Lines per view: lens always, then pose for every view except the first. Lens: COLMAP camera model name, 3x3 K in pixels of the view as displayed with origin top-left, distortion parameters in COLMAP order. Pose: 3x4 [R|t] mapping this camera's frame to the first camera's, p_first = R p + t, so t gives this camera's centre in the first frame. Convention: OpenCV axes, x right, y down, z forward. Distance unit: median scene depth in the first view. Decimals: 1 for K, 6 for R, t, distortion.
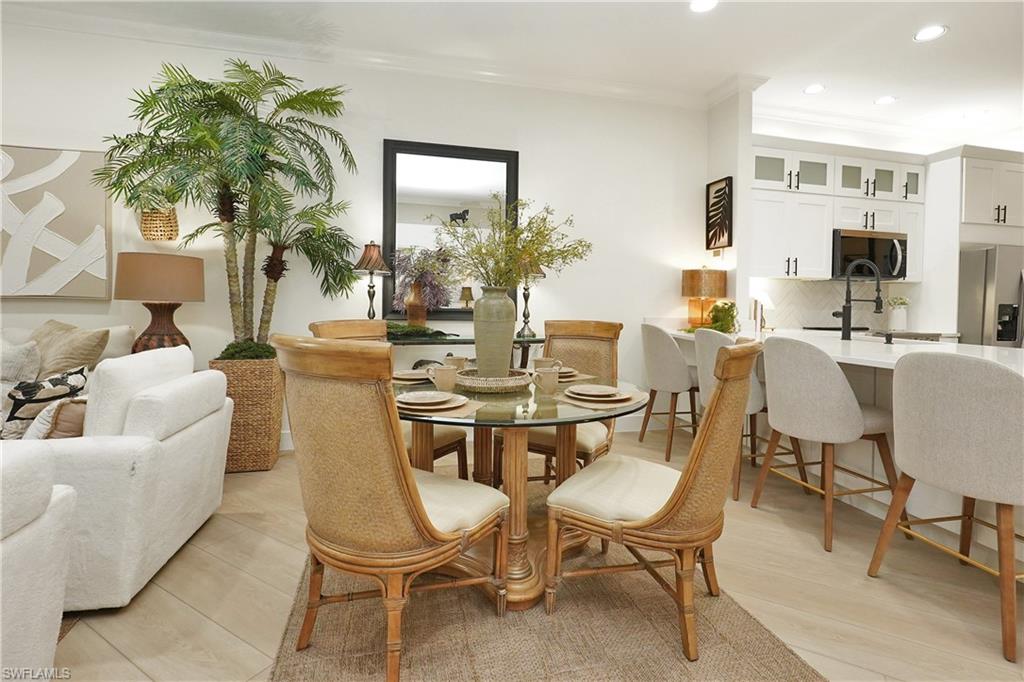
lens RADIAL K [[471.3, 0, 510.9], [0, 471.3, 303.0], [0, 0, 1]] dist [-0.005983, 0.000019]
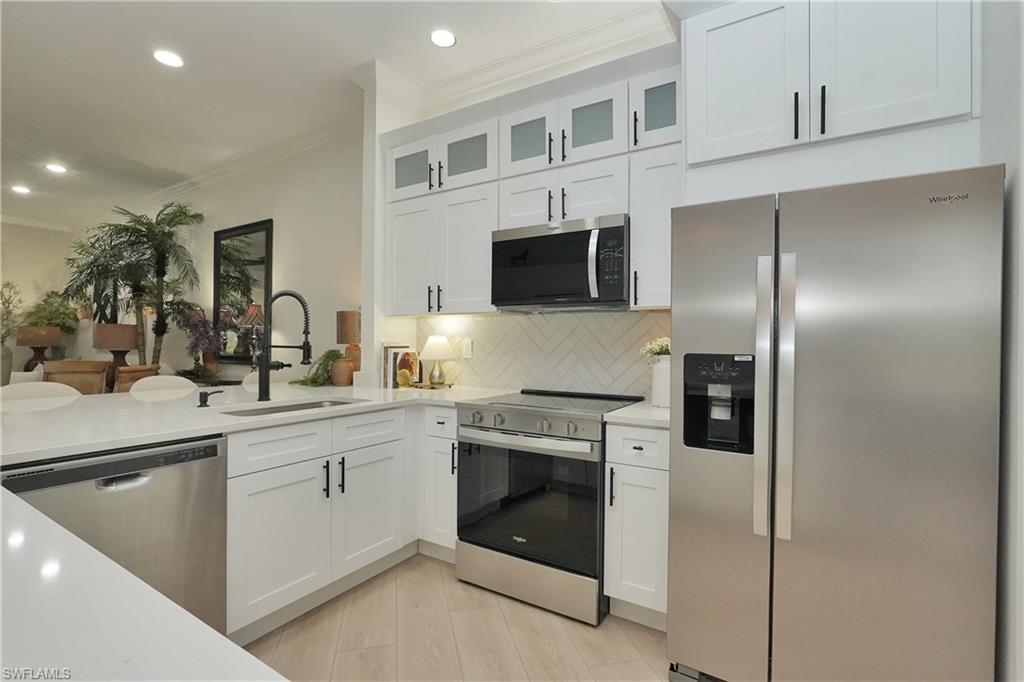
lens RADIAL K [[474.7, 0, 514.6], [0, 474.7, 340.9], [0, 0, 1]] dist [-0.002954, -0.000185]
pose [[0.694465, -0.014220, -0.719386, 1.333655], [-0.003277, 0.999732, -0.022925, 0.001034], [0.719520, 0.018278, 0.694232, 0.670682]]
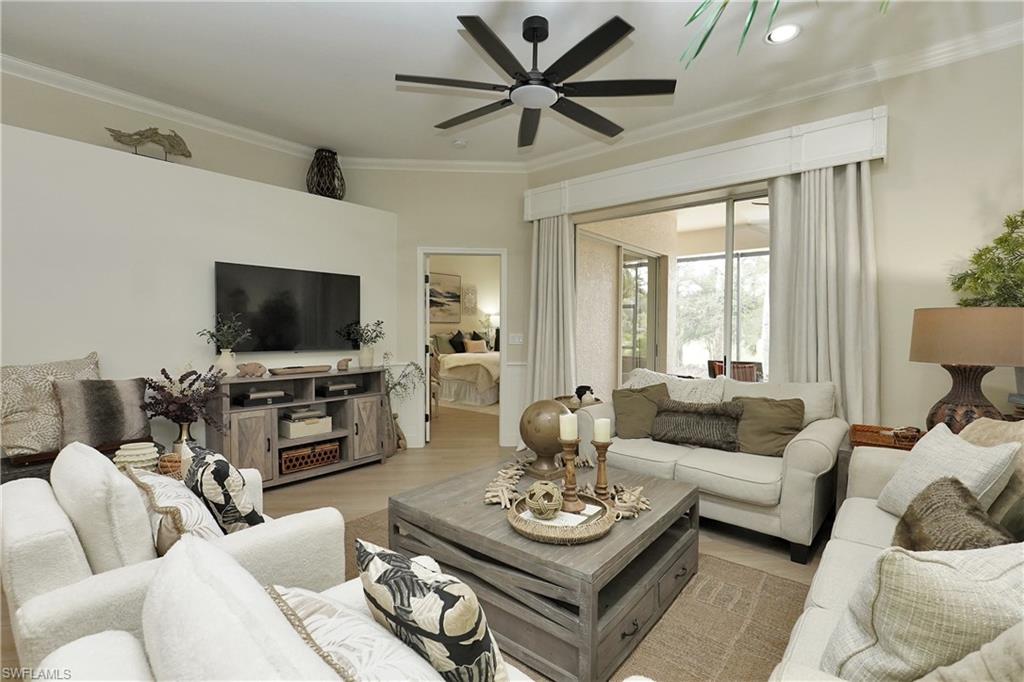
lens RADIAL K [[474.7, 0, 514.6], [0, 474.7, 340.9], [0, 0, 1]] dist [-0.002954, -0.000185]
pose [[-0.794151, 0.000852, -0.607720, -0.395279], [-0.021486, 0.999334, 0.029479, -0.052870], [0.607341, 0.036468, -0.793604, 0.756548]]
